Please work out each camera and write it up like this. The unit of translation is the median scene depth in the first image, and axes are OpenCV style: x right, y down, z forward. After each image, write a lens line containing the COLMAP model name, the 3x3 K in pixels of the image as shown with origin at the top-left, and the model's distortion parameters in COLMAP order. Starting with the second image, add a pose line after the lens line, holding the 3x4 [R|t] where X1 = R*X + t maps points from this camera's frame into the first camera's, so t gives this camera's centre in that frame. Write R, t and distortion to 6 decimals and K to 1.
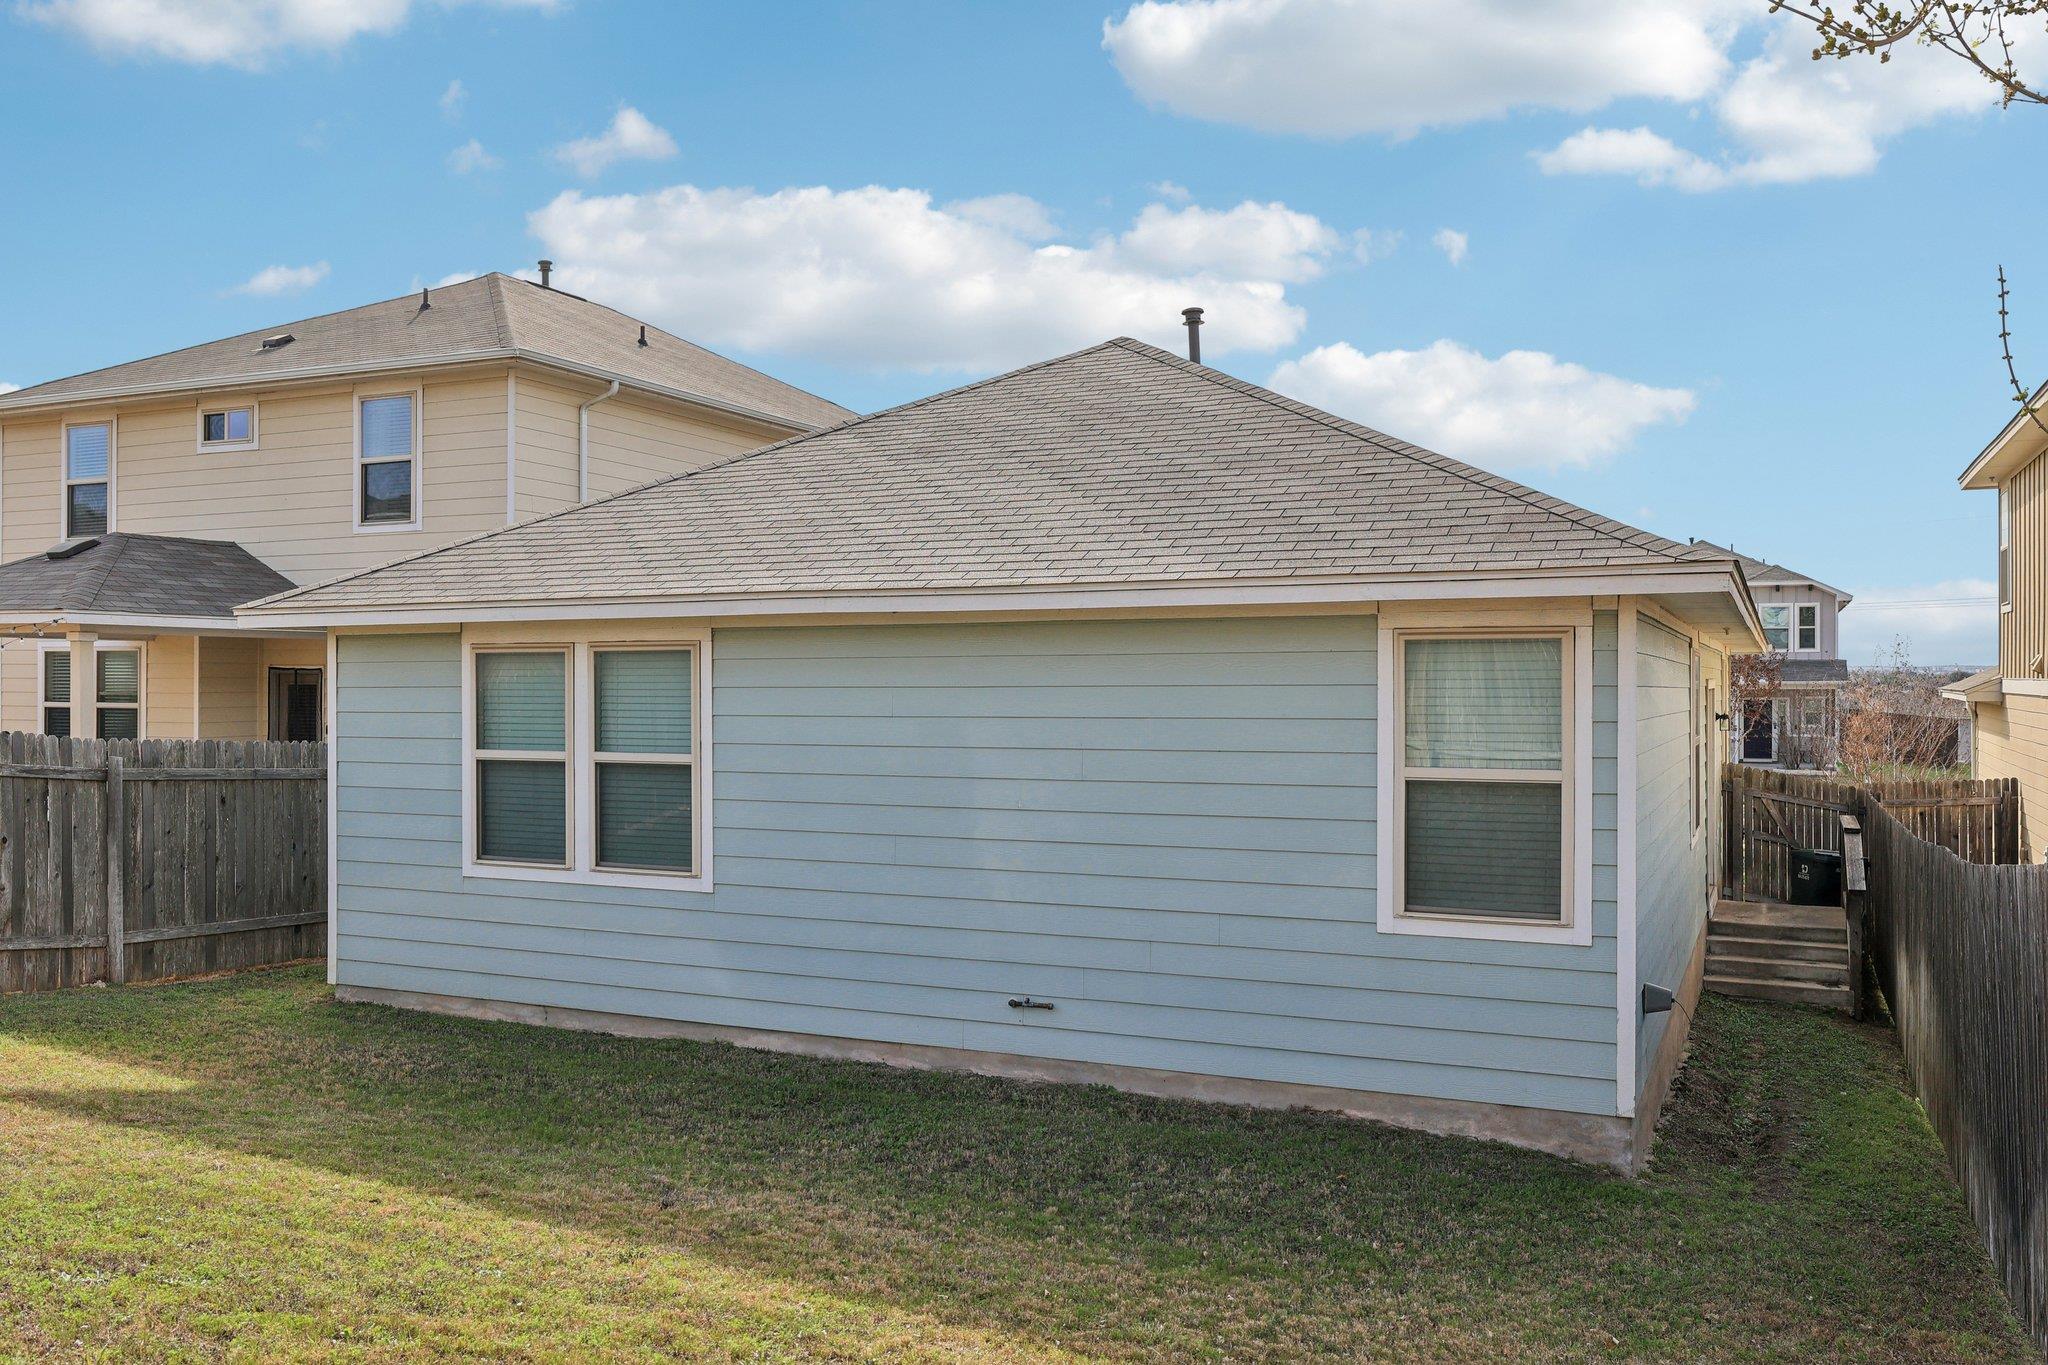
lens RADIAL K [[1646.0, 0, 1024.0], [0, 1646.0, 682.5], [0, 0, 1]] dist [0.004333, 0.000548]
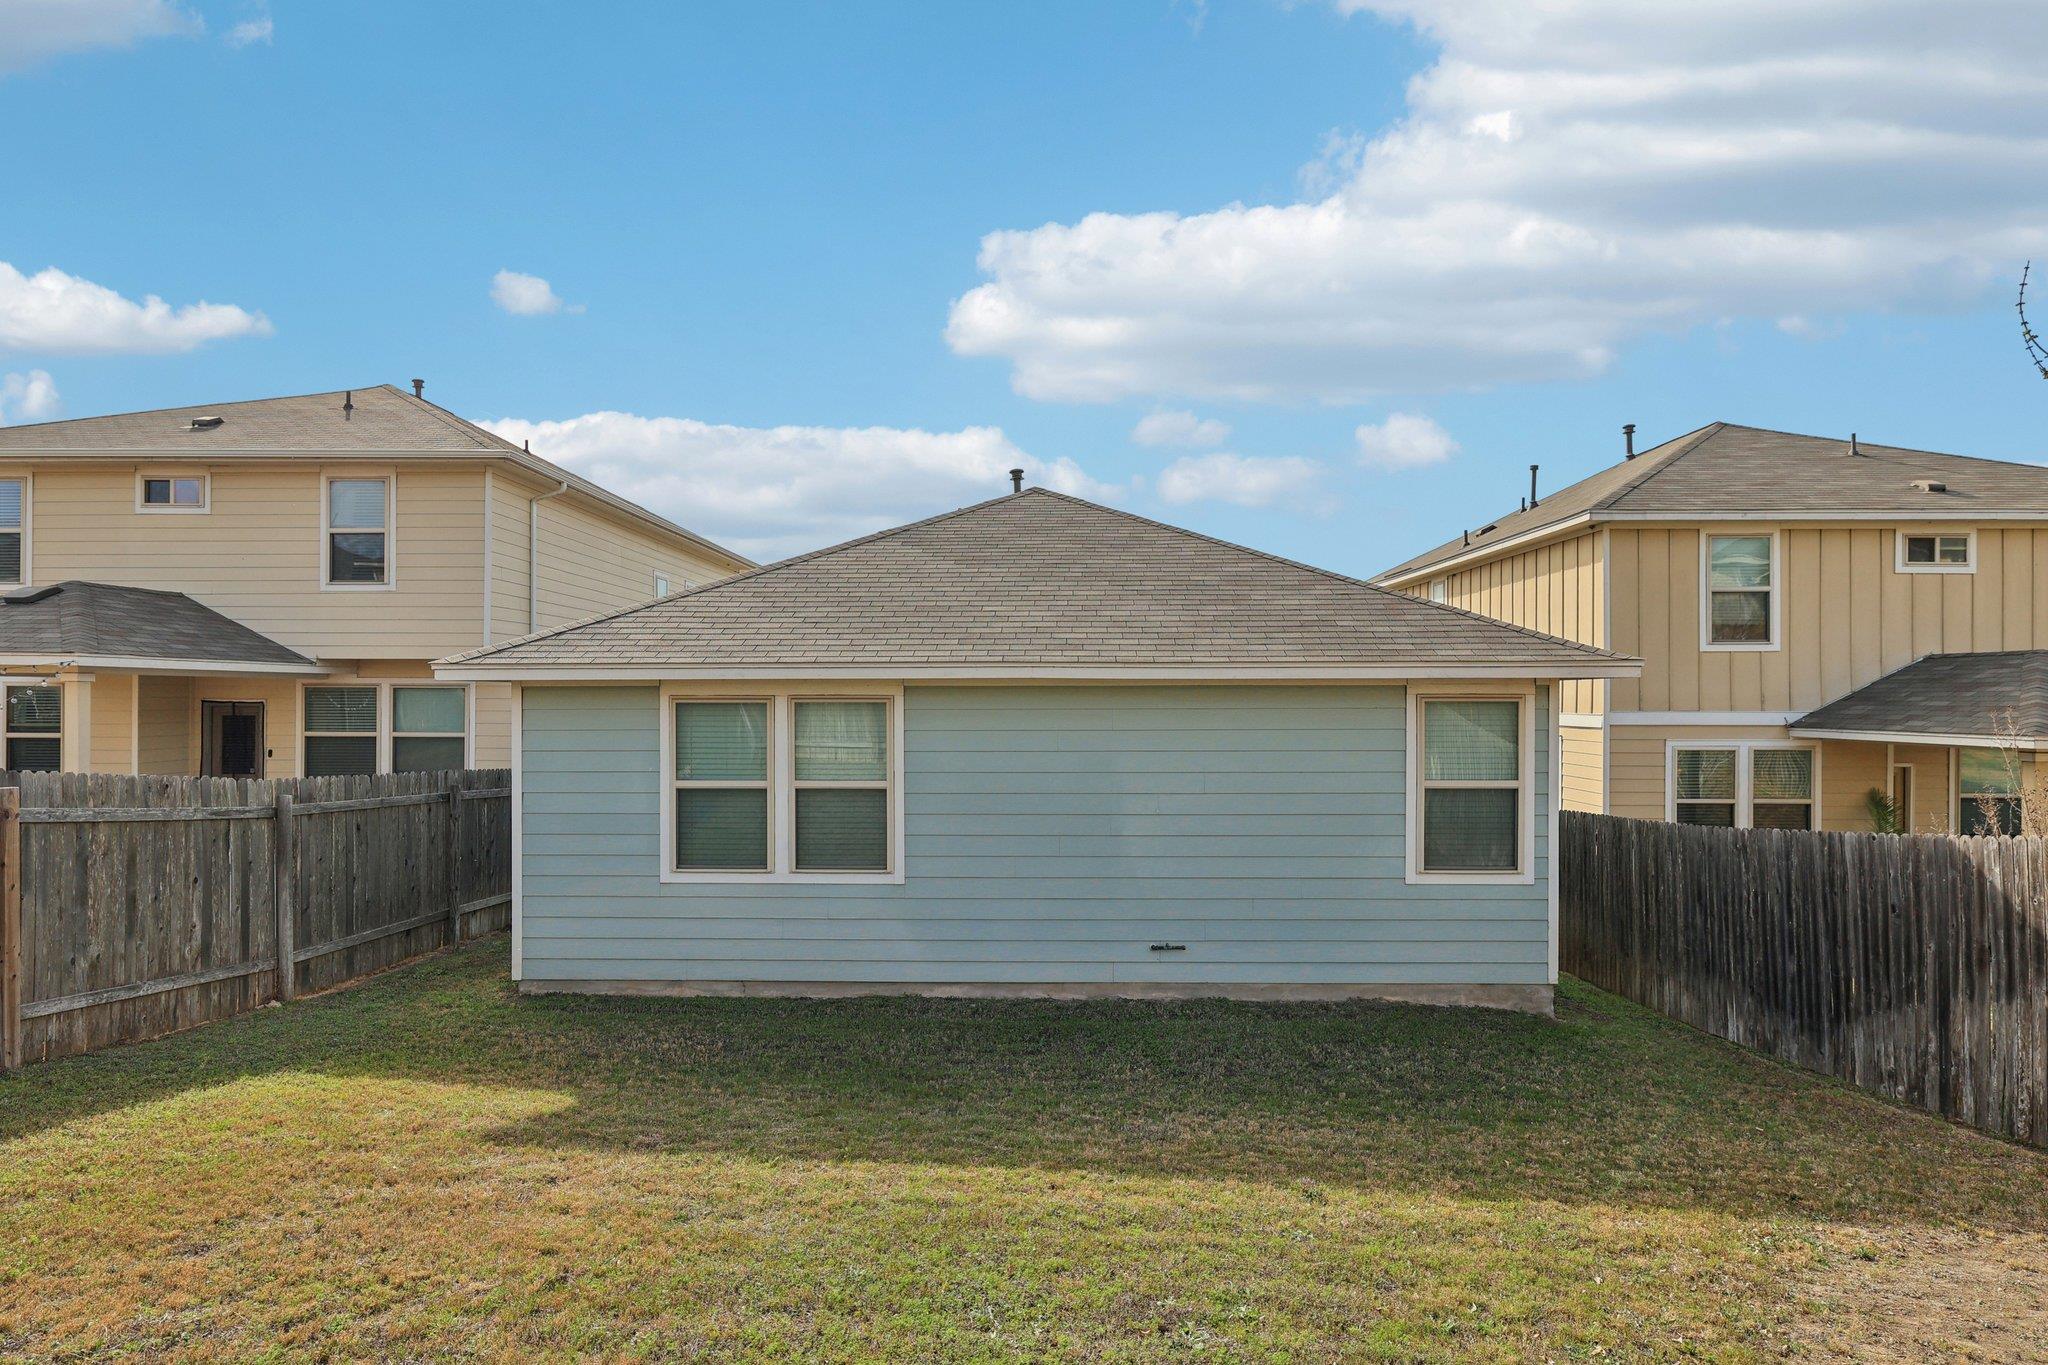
lens RADIAL K [[1028.8, 0, 1024.0], [0, 1028.8, 682.5], [0, 0, 1]] dist [0.002834, 0.000282]
pose [[0.913528, 0.006061, 0.406730, -0.417472], [-0.000886, 0.999916, -0.012911, -0.024222], [-0.406774, 0.011434, 0.913457, 0.182715]]
